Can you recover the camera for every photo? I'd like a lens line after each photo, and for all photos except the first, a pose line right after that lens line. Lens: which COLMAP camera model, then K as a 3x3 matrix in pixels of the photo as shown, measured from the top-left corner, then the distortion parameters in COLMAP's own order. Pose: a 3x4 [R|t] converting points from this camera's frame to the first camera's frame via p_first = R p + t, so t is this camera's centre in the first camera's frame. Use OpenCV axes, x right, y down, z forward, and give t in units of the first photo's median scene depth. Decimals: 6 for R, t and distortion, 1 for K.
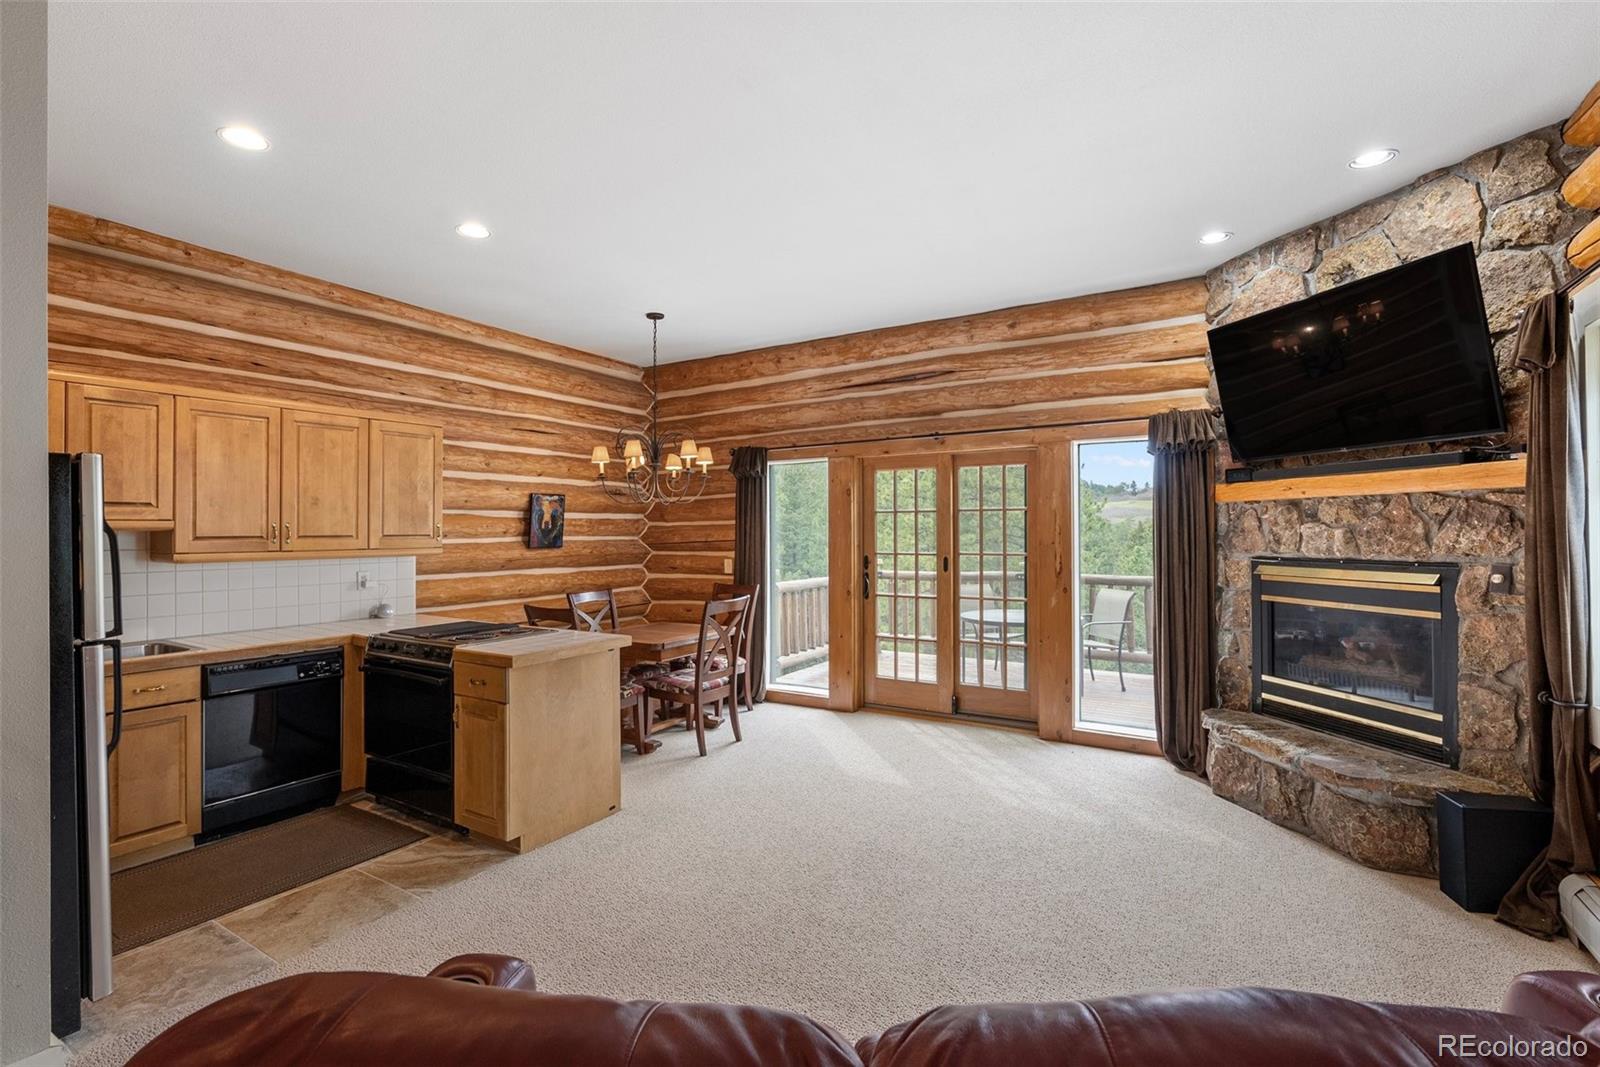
lens RADIAL K [[726.2, 0, 799.3], [0, 726.2, 526.9], [0, 0, 1]] dist [0.000119, 0.000009]
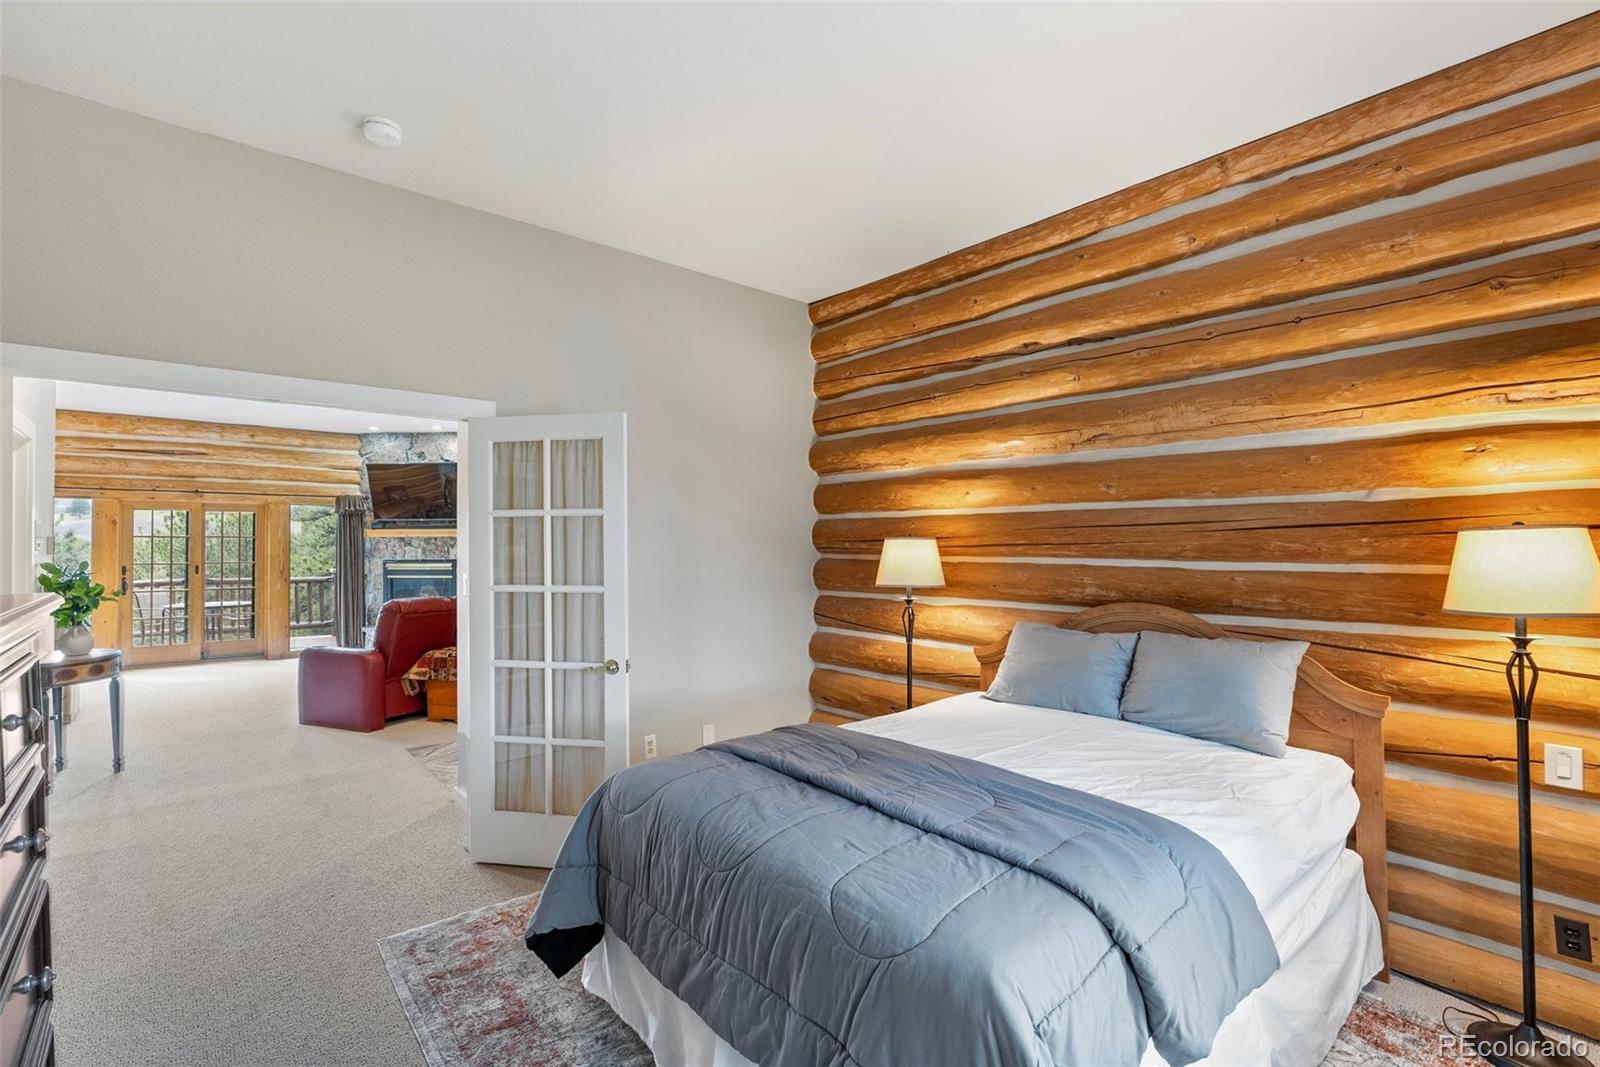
lens RADIAL K [[726.2, 0, 799.3], [0, 726.2, 537.1], [0, 0, 1]] dist [0.000119, 0.000009]
pose [[0.295264, 0.012992, 0.955327, -1.190052], [-0.007329, 0.999909, -0.011333, -0.017097], [-0.955388, -0.003656, 0.295333, -0.966260]]
